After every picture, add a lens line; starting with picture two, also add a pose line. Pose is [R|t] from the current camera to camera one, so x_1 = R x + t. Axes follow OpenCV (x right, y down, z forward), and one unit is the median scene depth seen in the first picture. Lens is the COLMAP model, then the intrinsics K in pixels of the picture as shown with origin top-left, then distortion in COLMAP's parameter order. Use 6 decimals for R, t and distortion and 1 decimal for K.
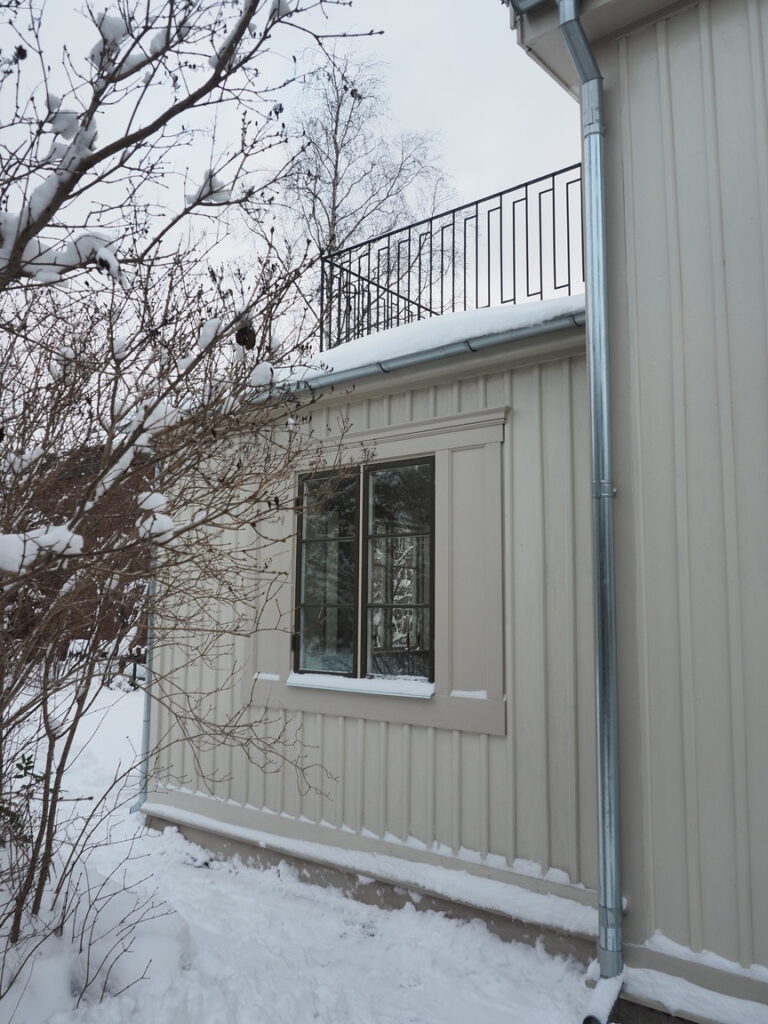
lens RADIAL K [[812.8, 0, 384.0], [0, 812.8, 512.0], [0, 0, 1]] dist [-0.002082, -0.002716]
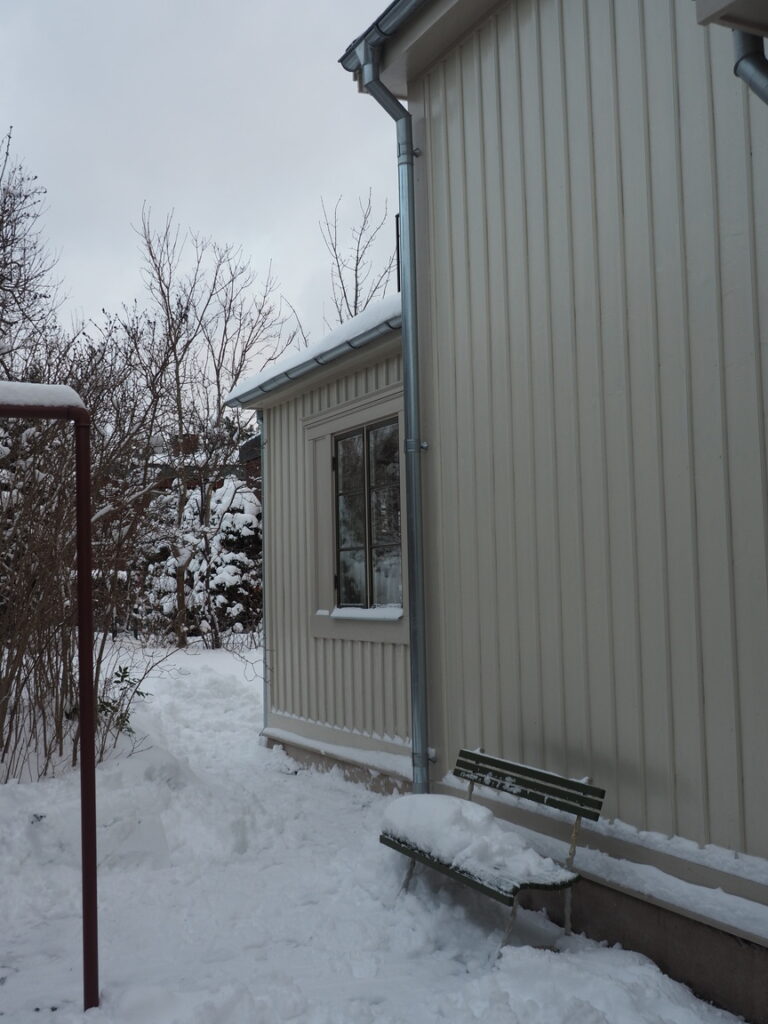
lens RADIAL K [[1094.7, 0, 384.0], [0, 1094.7, 512.0], [0, 0, 1]] dist [-0.003551, 0.003467]
pose [[0.920539, -0.053013, -0.387037, 0.605149], [0.076224, 0.996081, 0.044858, -0.003654], [0.383142, -0.070795, 0.920972, -0.435405]]
